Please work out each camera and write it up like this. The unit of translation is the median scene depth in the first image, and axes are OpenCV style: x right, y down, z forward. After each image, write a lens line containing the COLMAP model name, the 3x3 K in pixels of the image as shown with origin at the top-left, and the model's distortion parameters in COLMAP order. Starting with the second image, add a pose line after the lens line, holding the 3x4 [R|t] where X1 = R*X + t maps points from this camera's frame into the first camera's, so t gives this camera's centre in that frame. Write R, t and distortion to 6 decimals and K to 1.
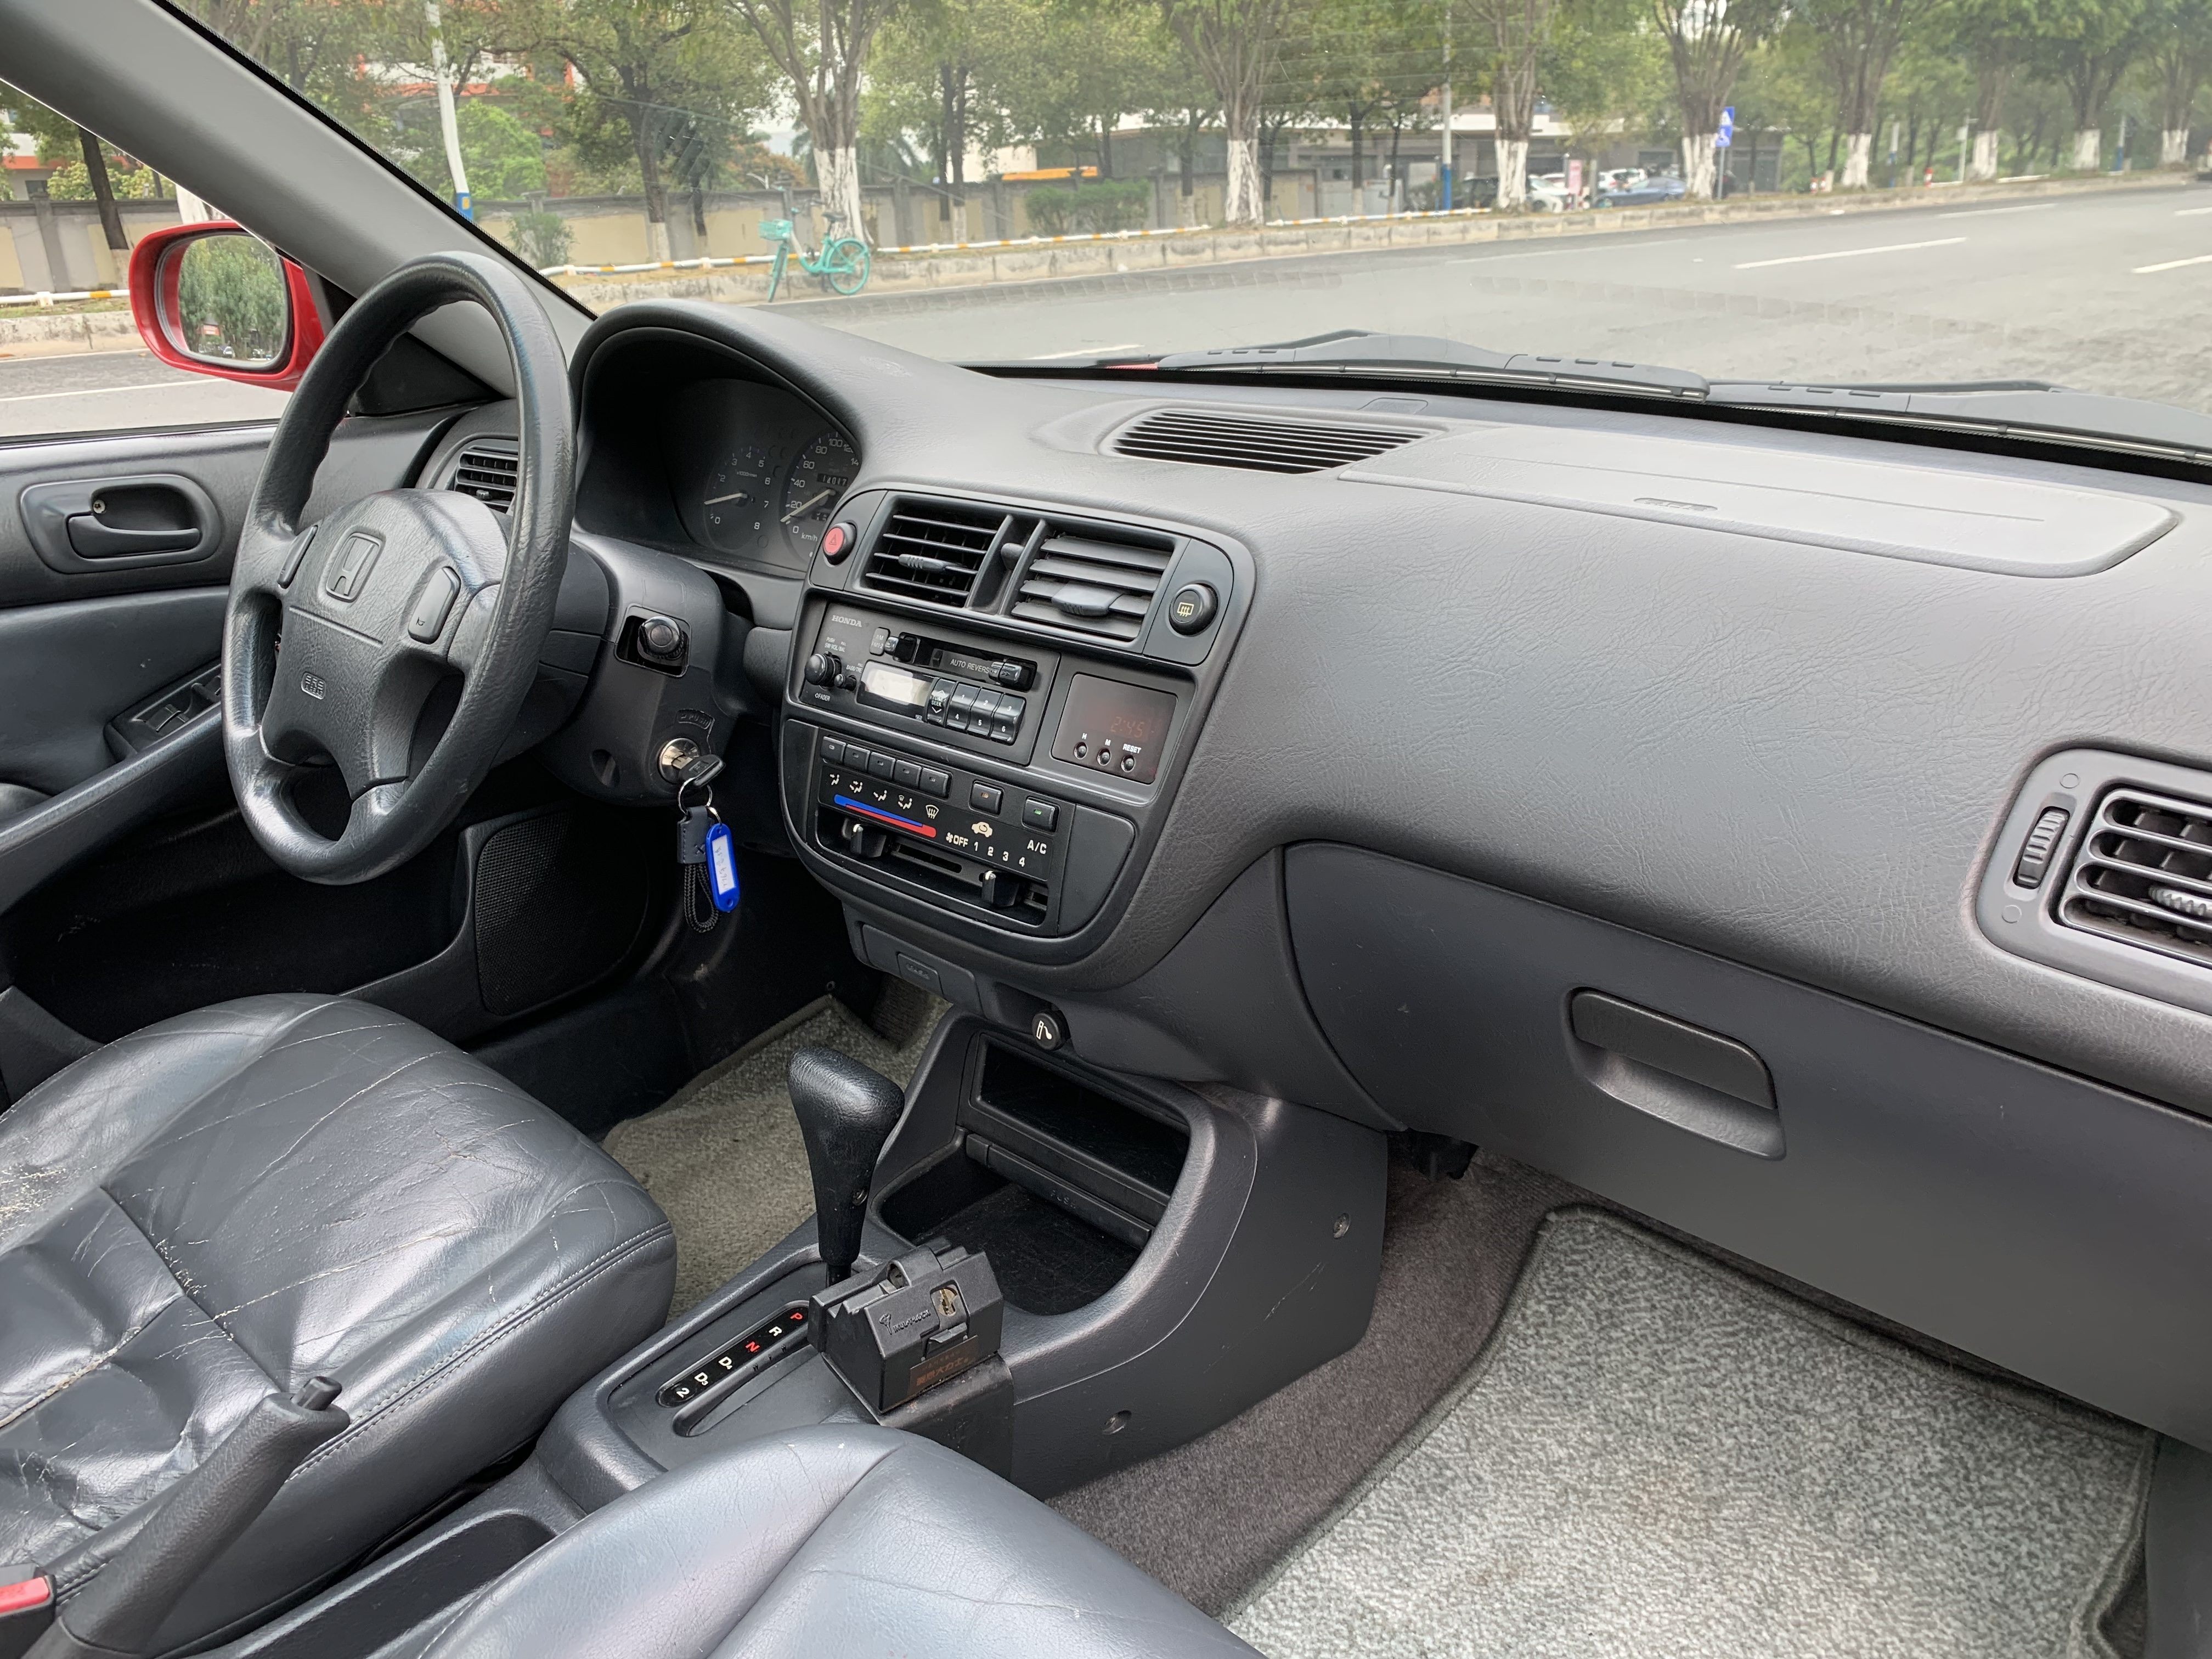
lens RADIAL K [[1693.5, 0, 1108.0], [0, 1693.5, 815.2], [0, 0, 1]] dist [0.008739, -0.020525]
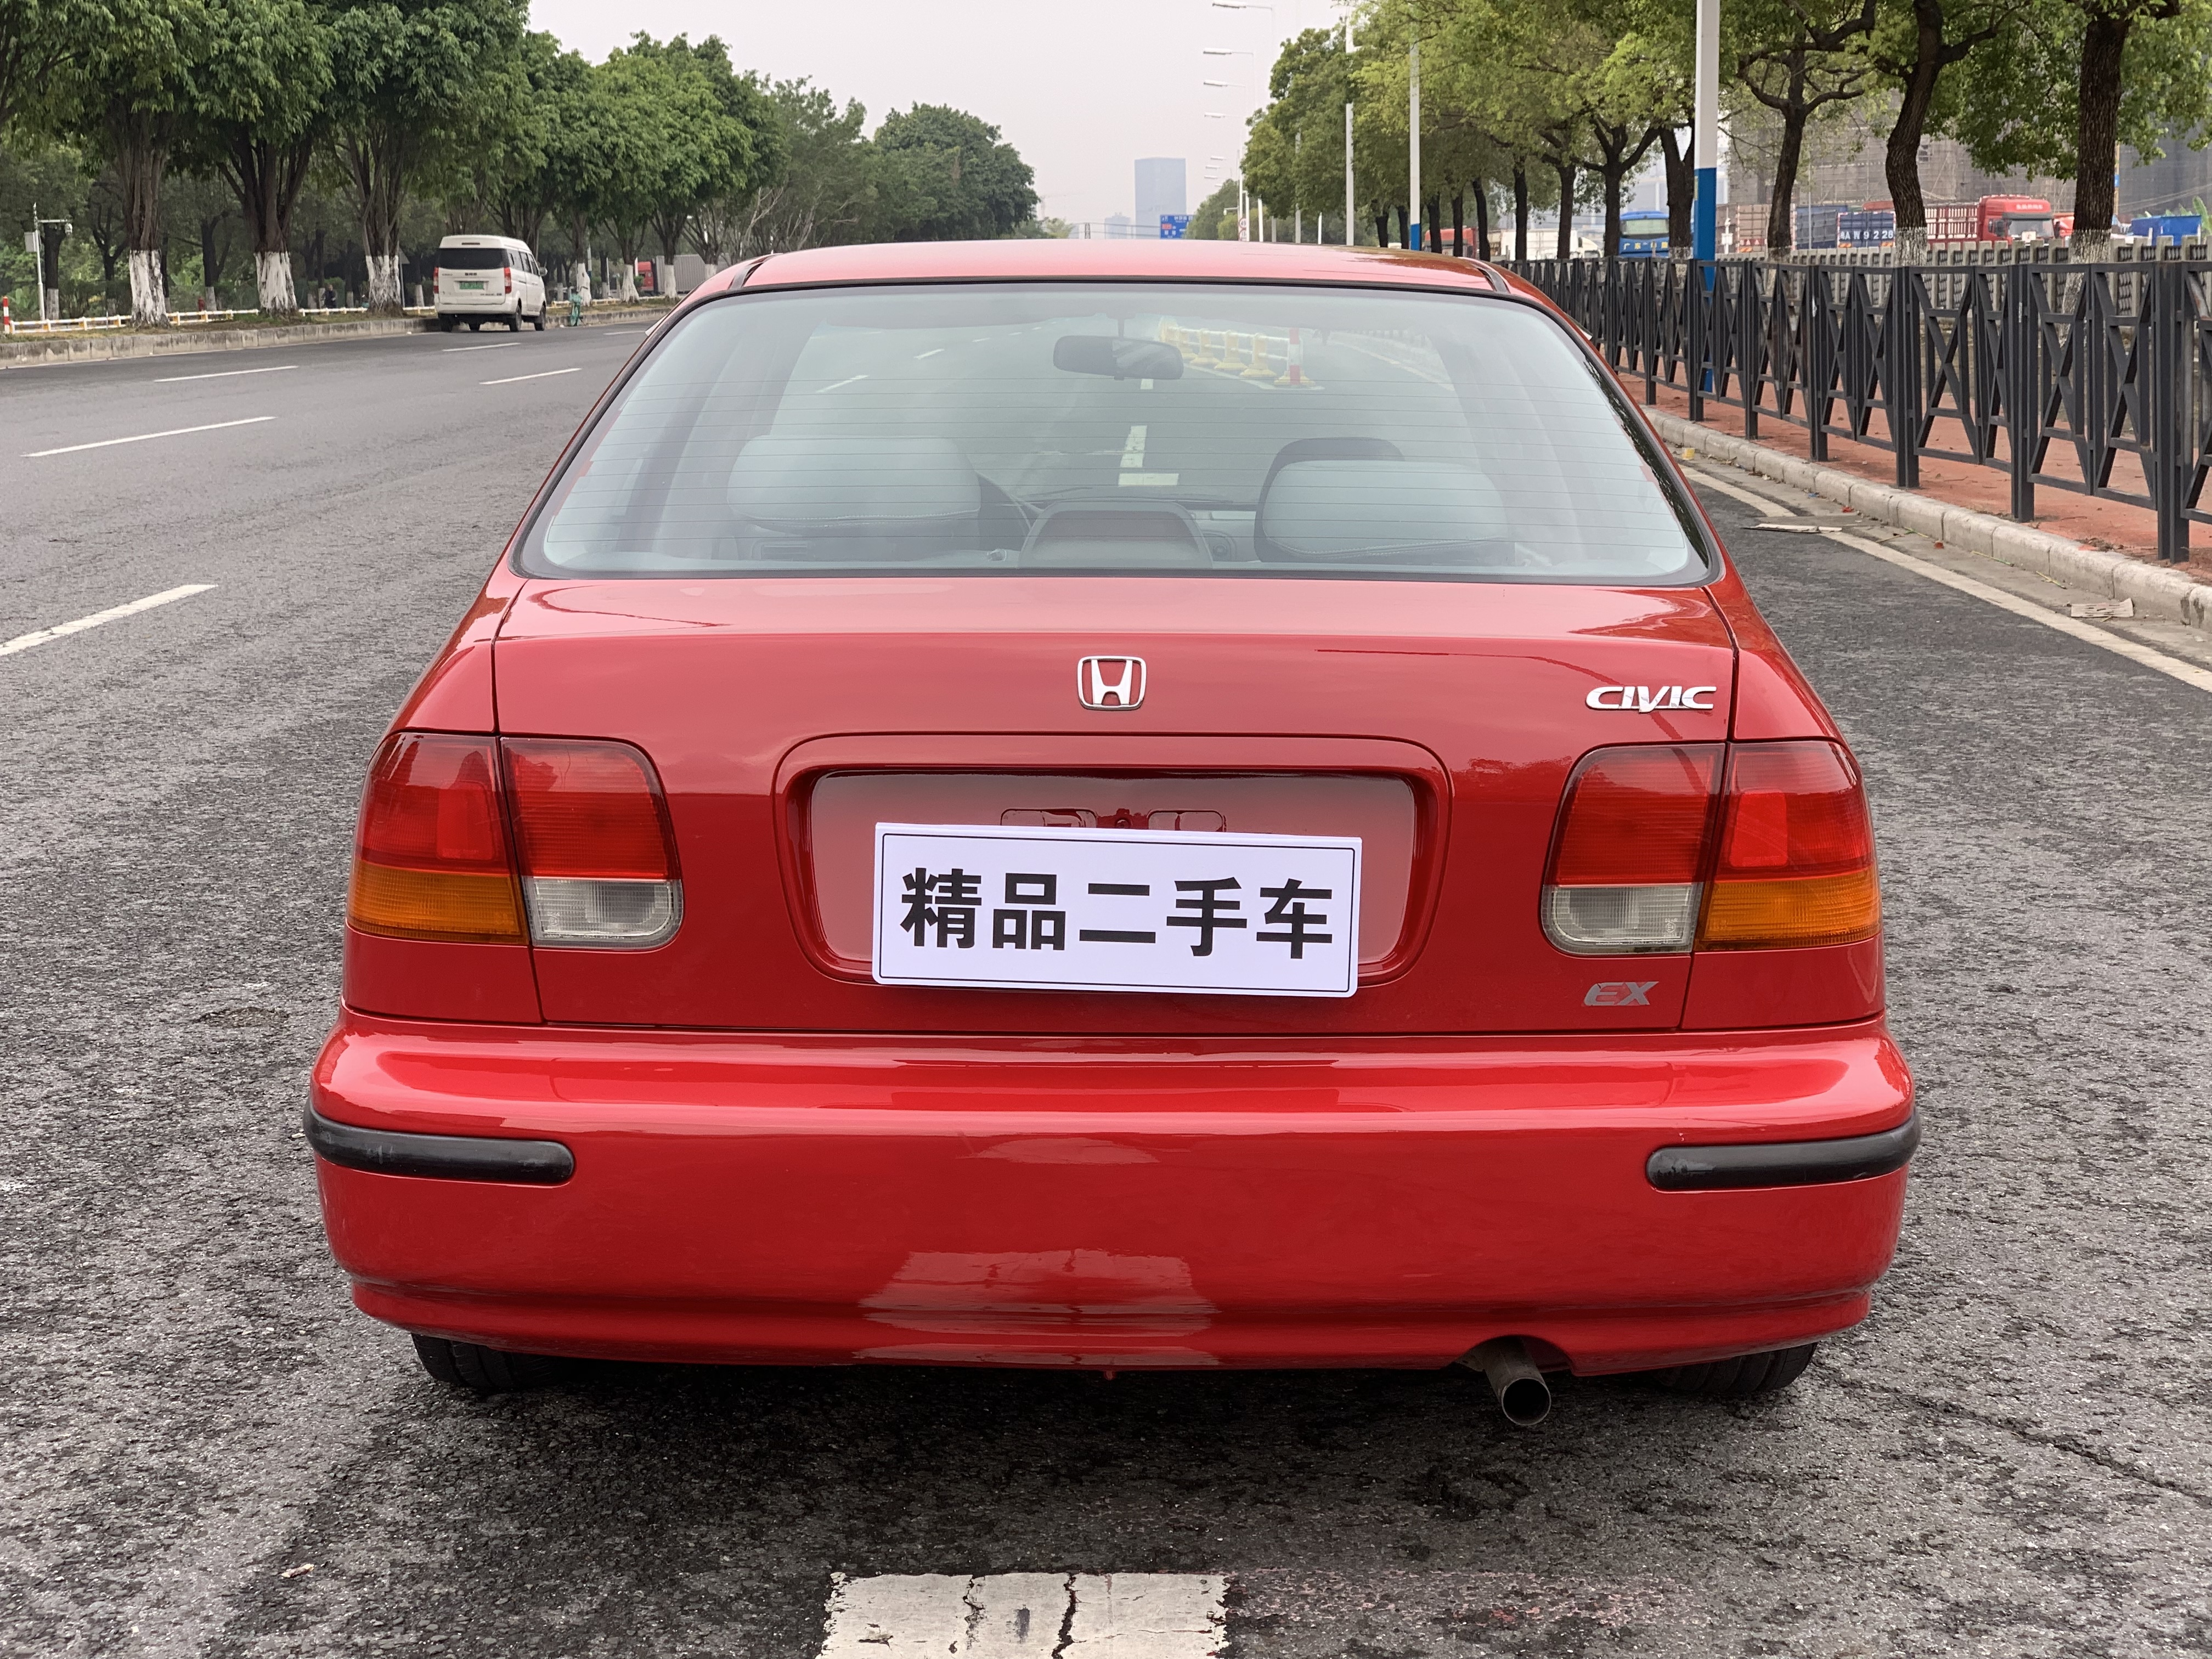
lens RADIAL K [[3375.0, 0, 1094.1], [0, 3375.0, 817.9], [0, 0, 1]] dist [0.058392, 0.000000]
pose [[0.718163, -0.075064, 0.691814, -0.153593], [0.215092, 0.969427, -0.118098, 0.036267], [-0.661798, 0.233618, 0.712352, -0.114349]]
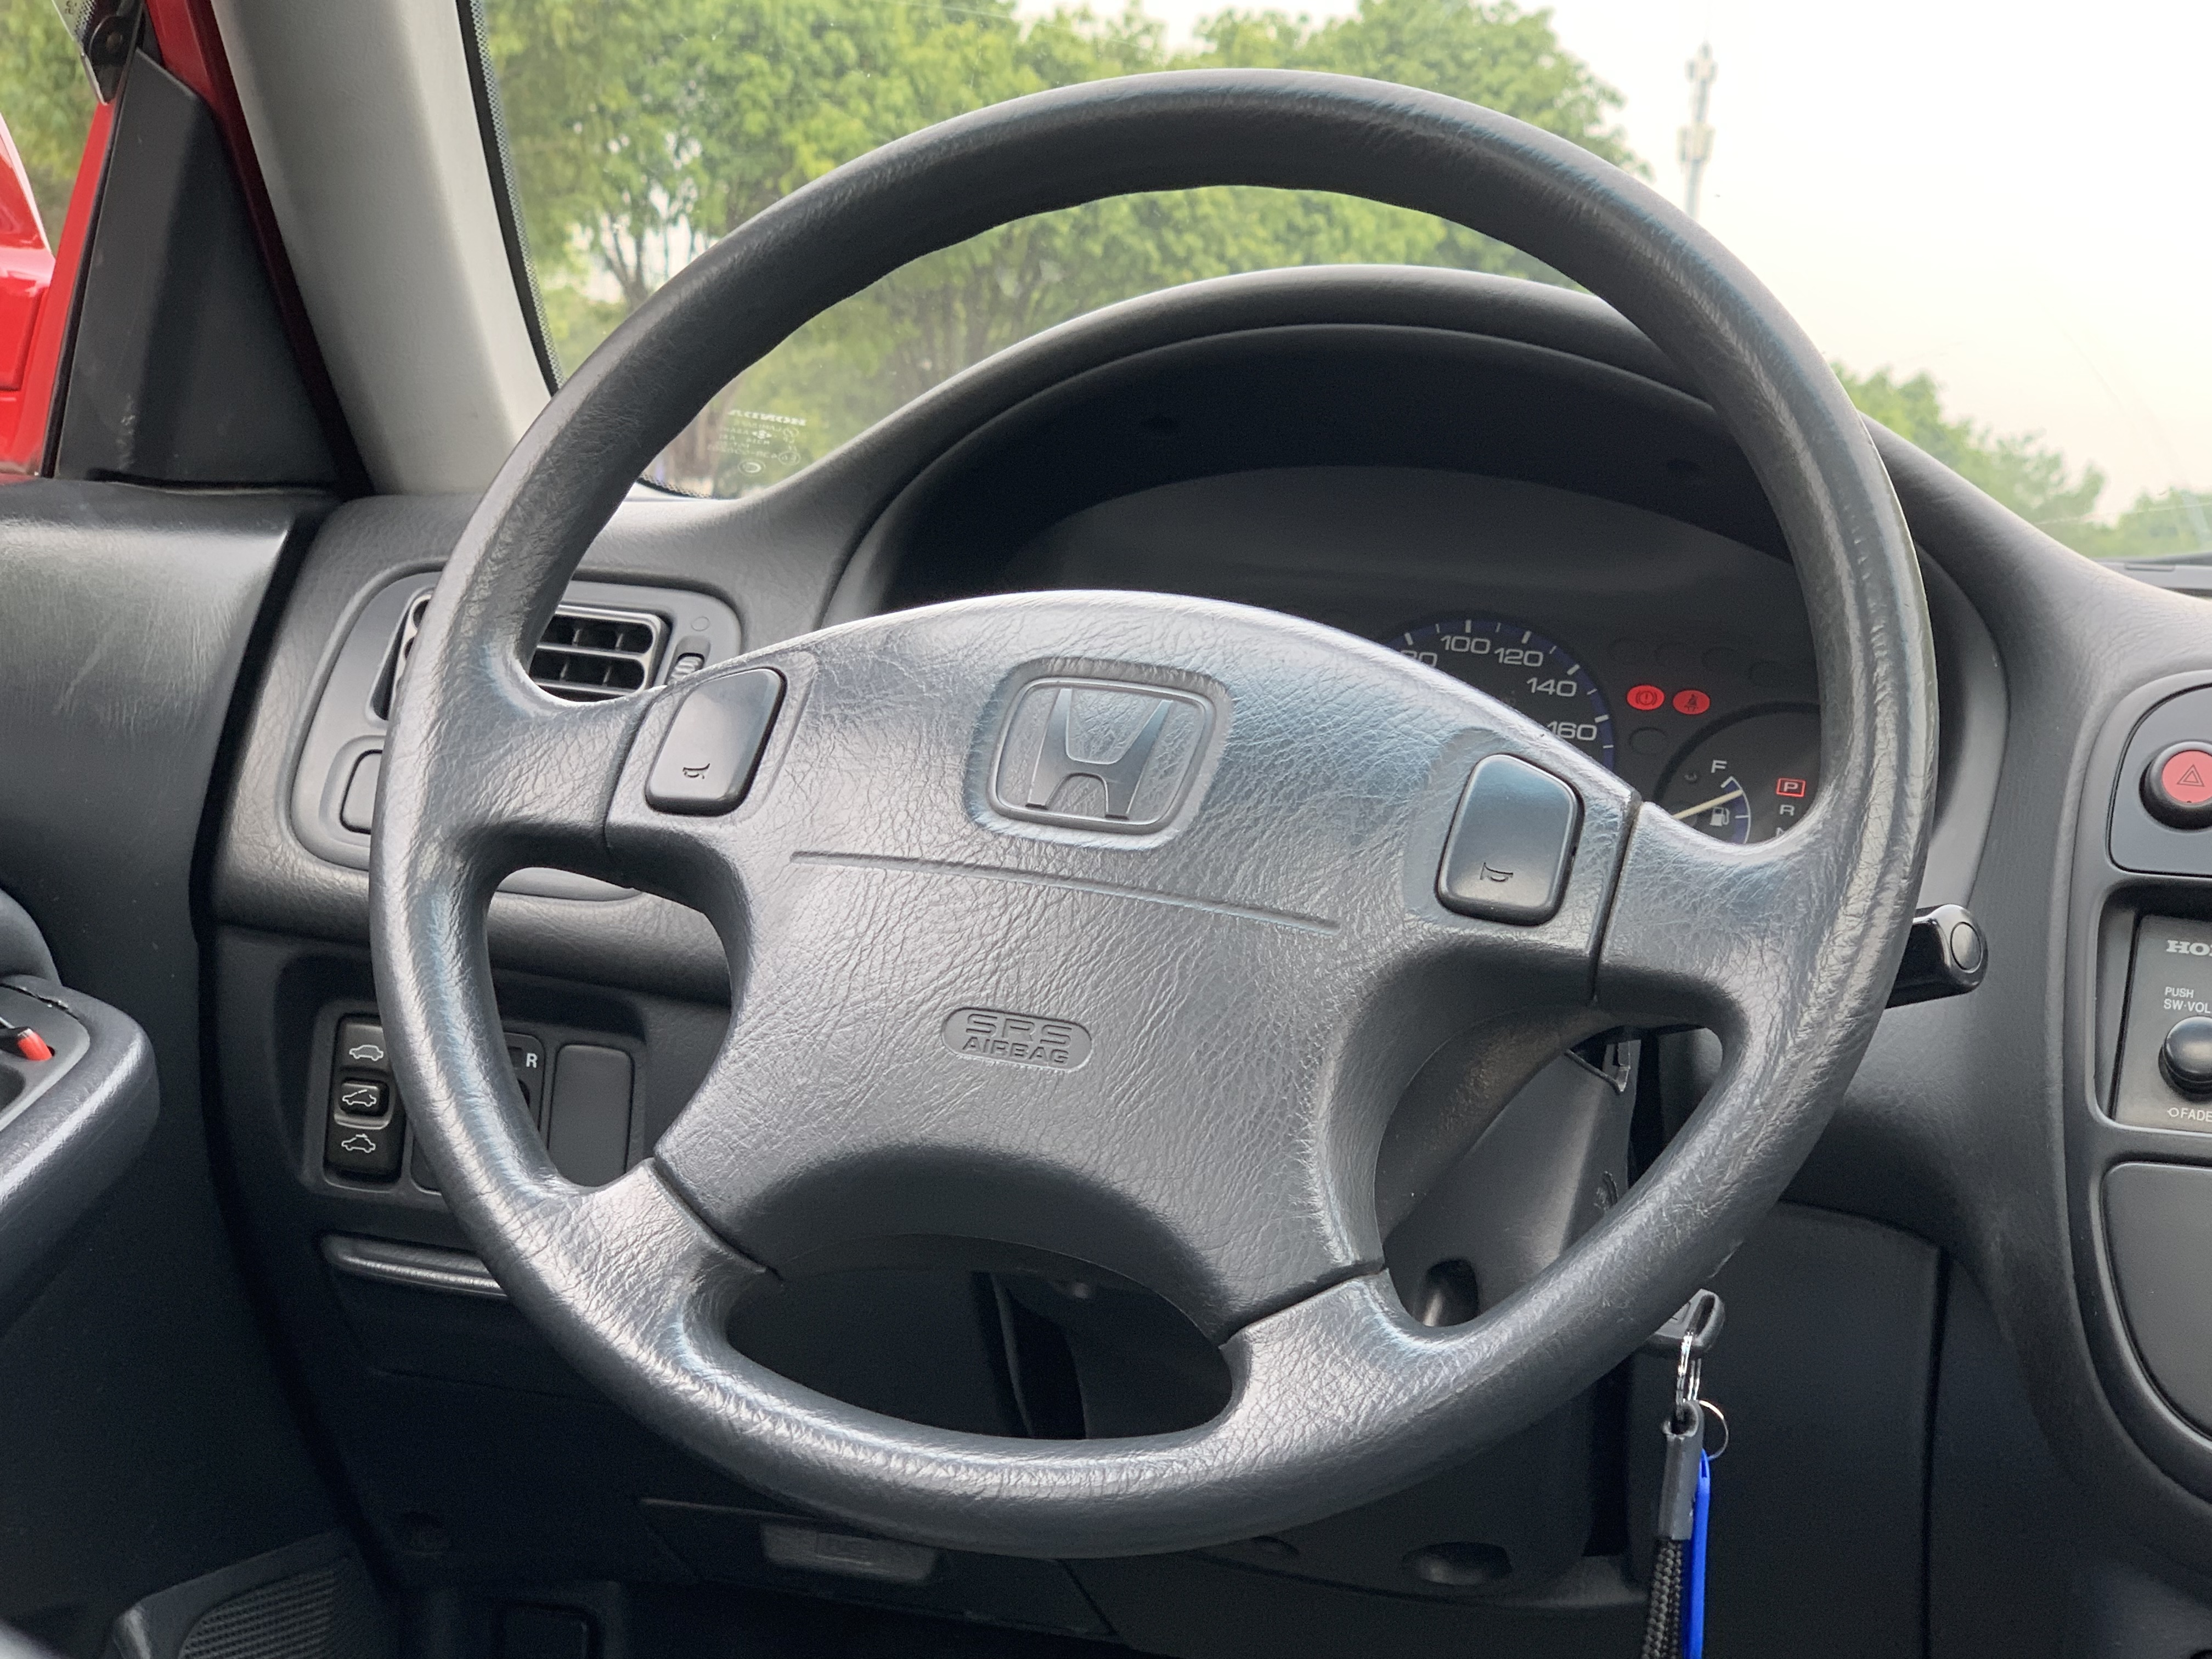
lens RADIAL K [[3885.7, 0, 1121.4], [0, 3885.7, 850.6], [0, 0, 1]] dist [0.050810, 0.000000]
pose [[0.889916, 0.089386, 0.447281, -0.031054], [0.036270, 0.963638, -0.264740, 0.004340], [-0.454681, 0.251819, 0.854314, 0.008517]]
